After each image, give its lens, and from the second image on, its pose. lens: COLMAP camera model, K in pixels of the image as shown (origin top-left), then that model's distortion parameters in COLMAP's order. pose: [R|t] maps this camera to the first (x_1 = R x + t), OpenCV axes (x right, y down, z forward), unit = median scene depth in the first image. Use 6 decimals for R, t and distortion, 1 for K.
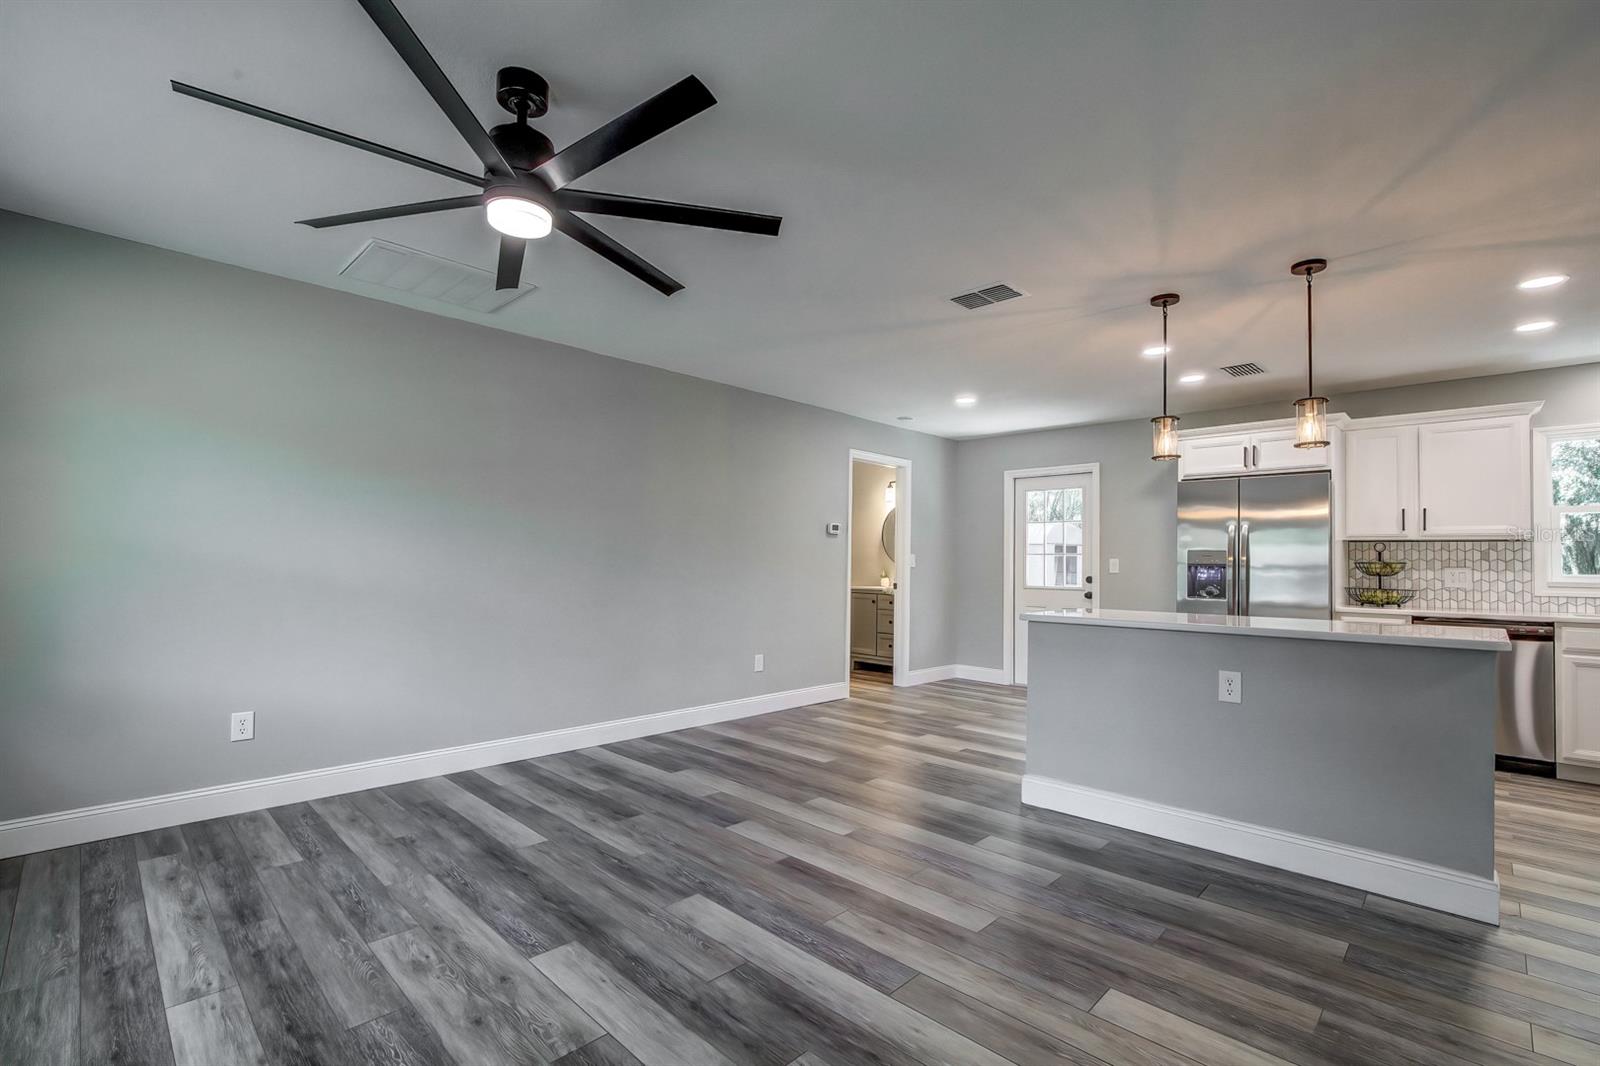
lens RADIAL K [[714.0, 0, 807.1], [0, 714.0, 542.9], [0, 0, 1]] dist [-0.016334, 0.003148]
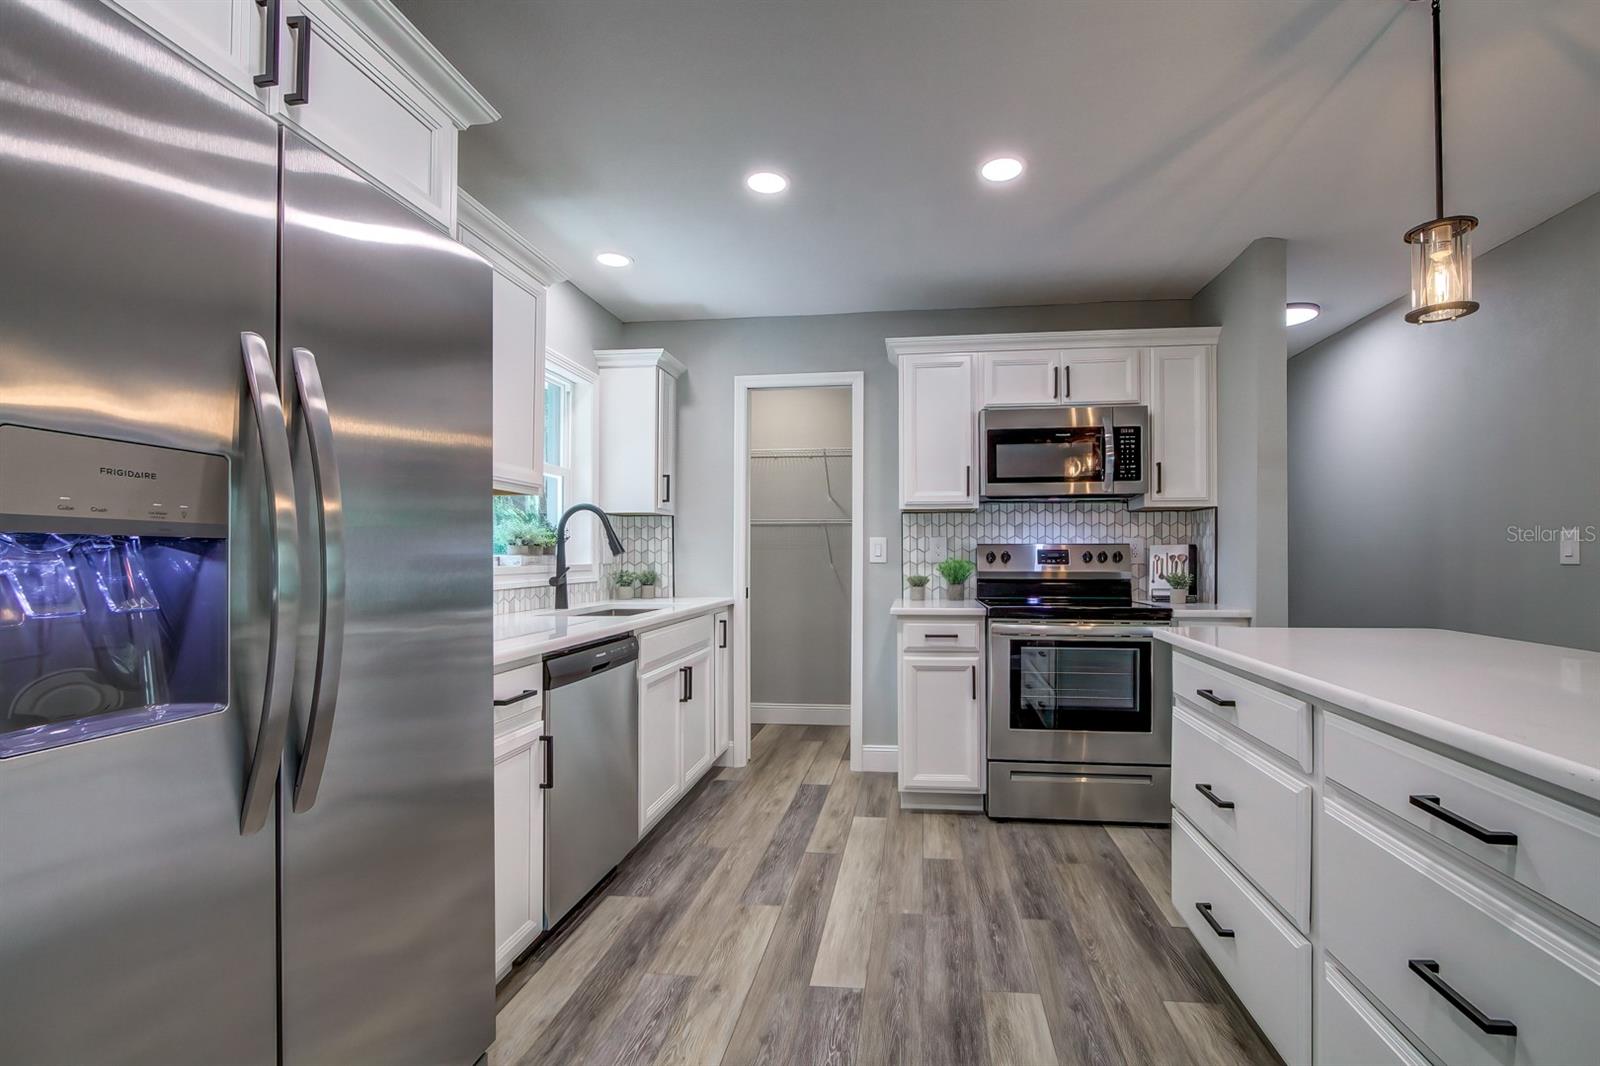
lens RADIAL K [[714.0, 0, 818.9], [0, 714.0, 548.9], [0, 0, 1]] dist [-0.016334, 0.003148]
pose [[-0.602915, -0.005706, 0.797785, 0.375385], [-0.029021, 0.999469, -0.014784, 0.037879], [-0.797277, -0.032066, -0.602761, 1.098252]]
